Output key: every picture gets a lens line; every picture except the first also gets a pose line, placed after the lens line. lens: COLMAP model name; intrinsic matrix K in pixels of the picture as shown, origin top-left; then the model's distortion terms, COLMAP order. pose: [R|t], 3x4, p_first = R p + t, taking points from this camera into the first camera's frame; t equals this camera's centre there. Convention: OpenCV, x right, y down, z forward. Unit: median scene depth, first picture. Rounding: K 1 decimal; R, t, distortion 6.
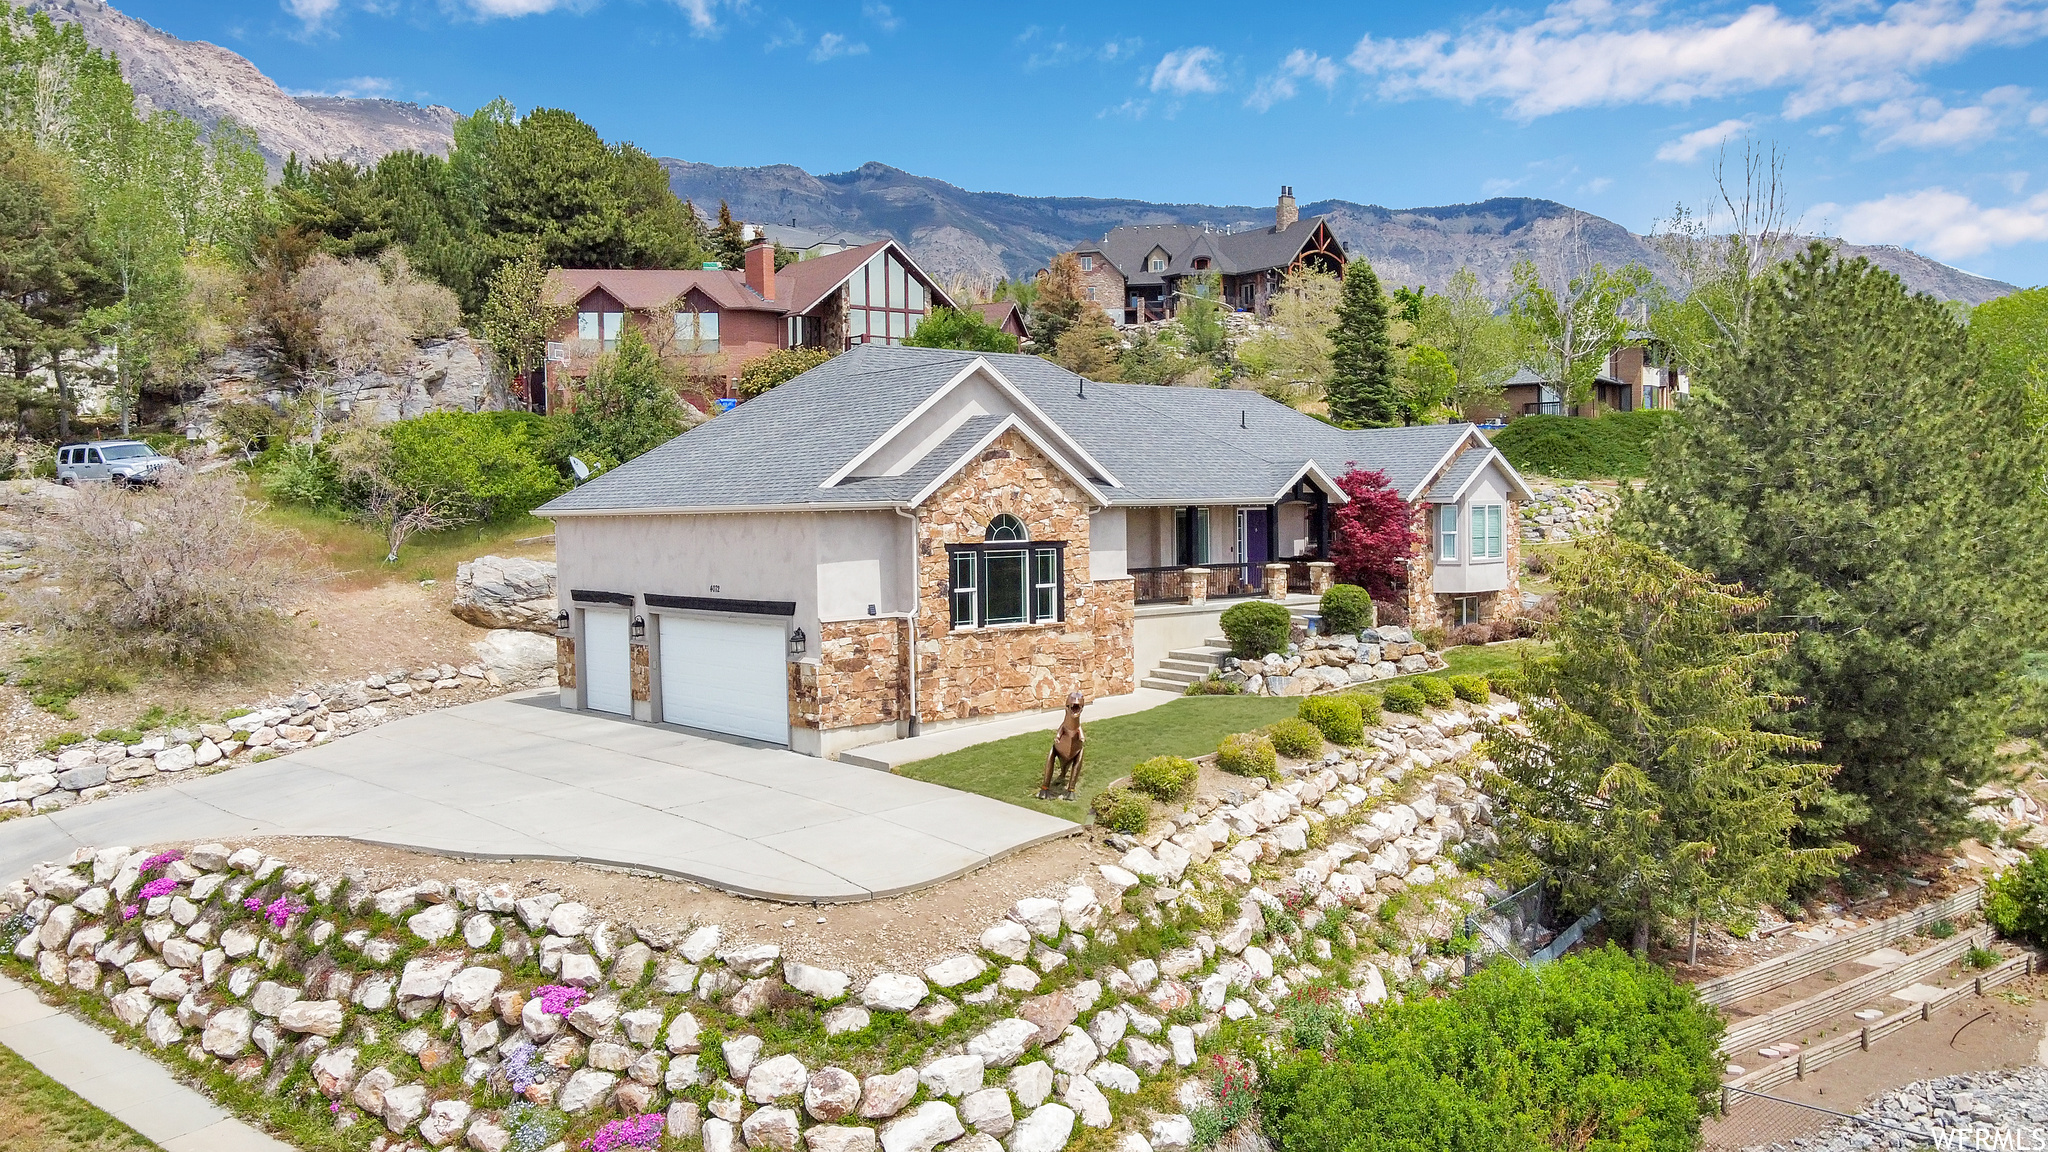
lens RADIAL K [[1564.9, 0, 1014.9], [0, 1564.9, 570.6], [0, 0, 1]] dist [0.001156, 0.035579]
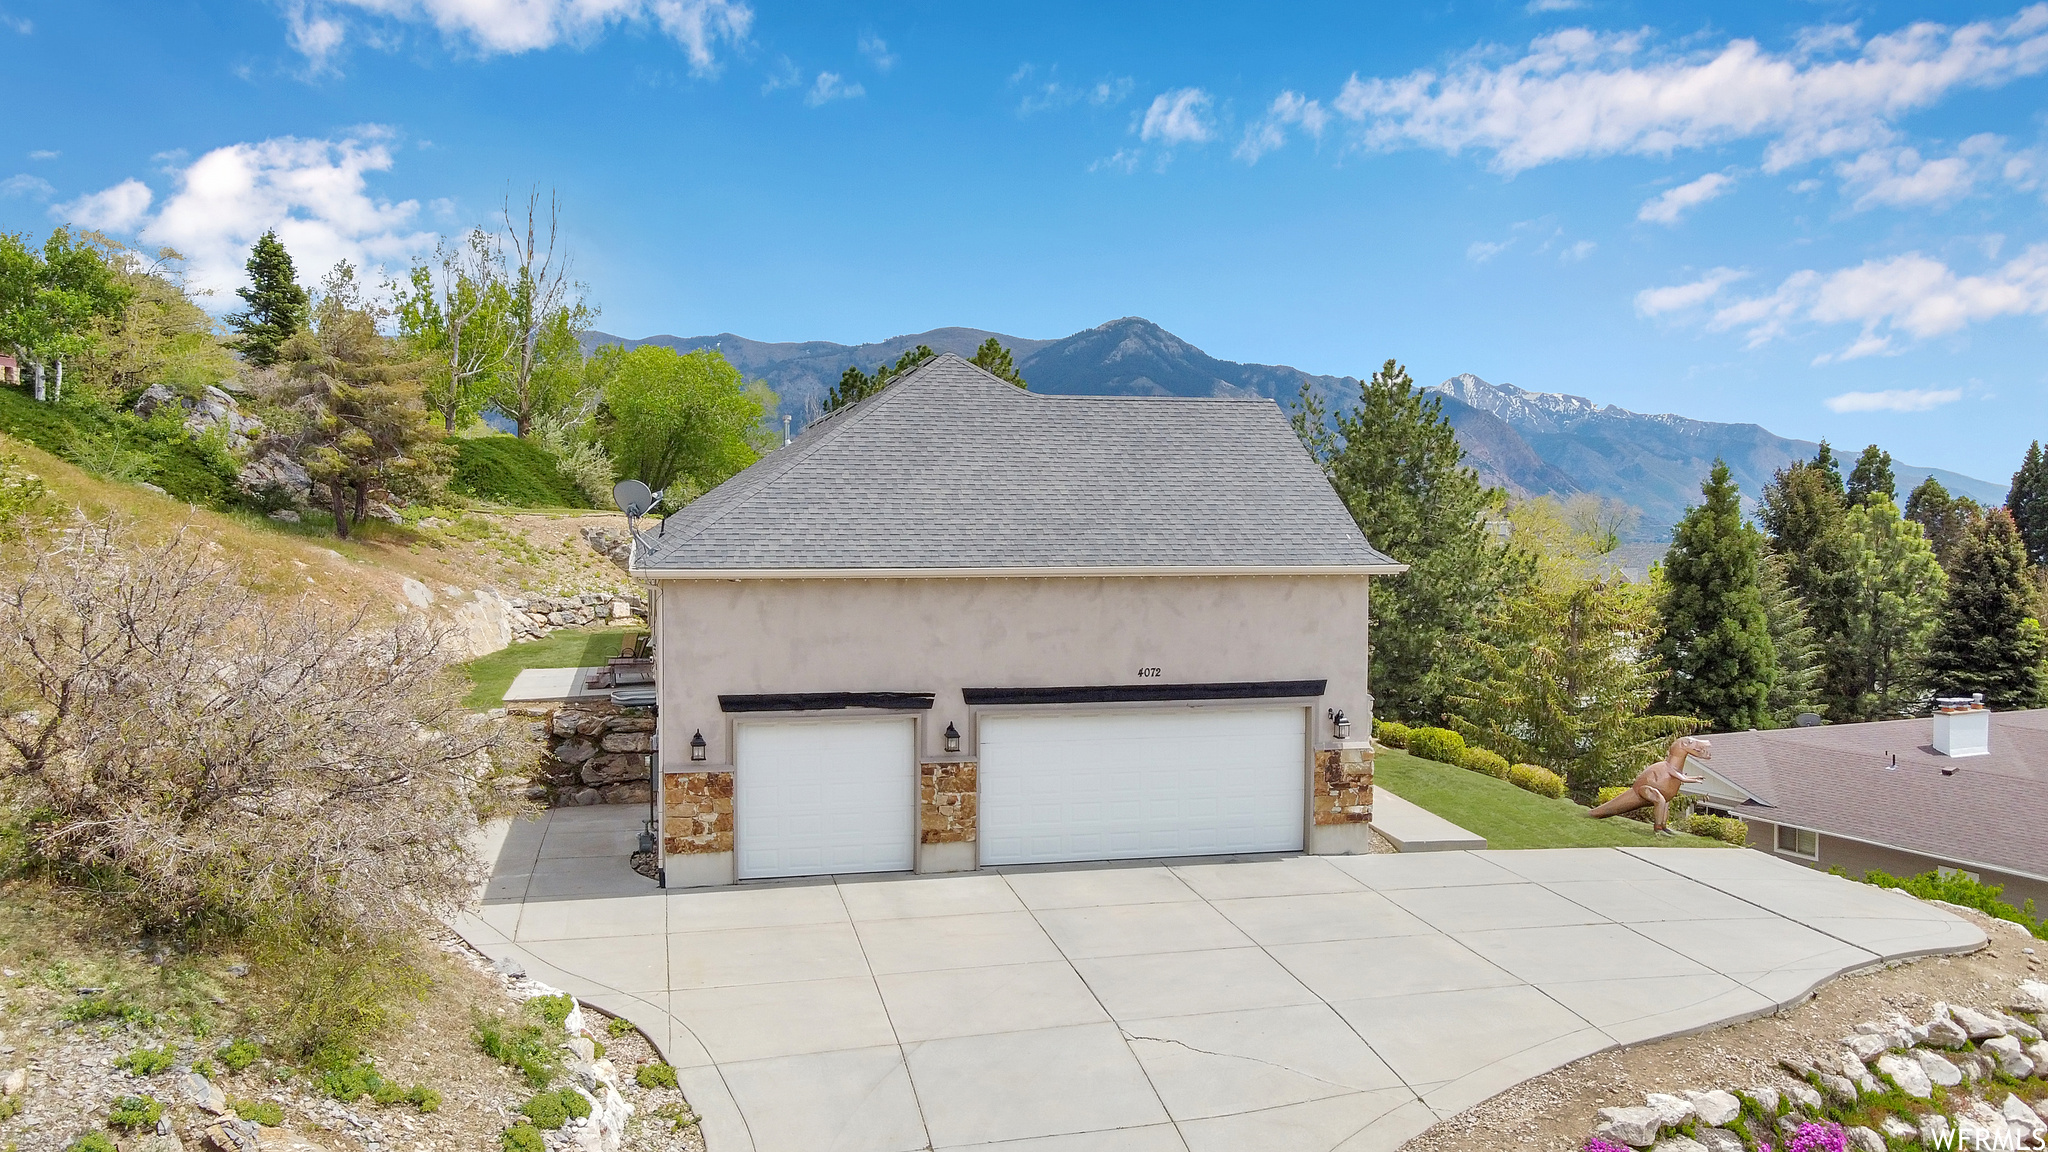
lens RADIAL K [[1606.8, 0, 1014.2], [0, 1606.8, 571.3], [0, 0, 1]] dist [-0.013577, 0.068807]
pose [[0.462472, -0.016312, 0.886484, -0.920619], [0.023549, 0.999704, 0.006110, -0.044725], [-0.886321, 0.018051, 0.462719, 0.687883]]
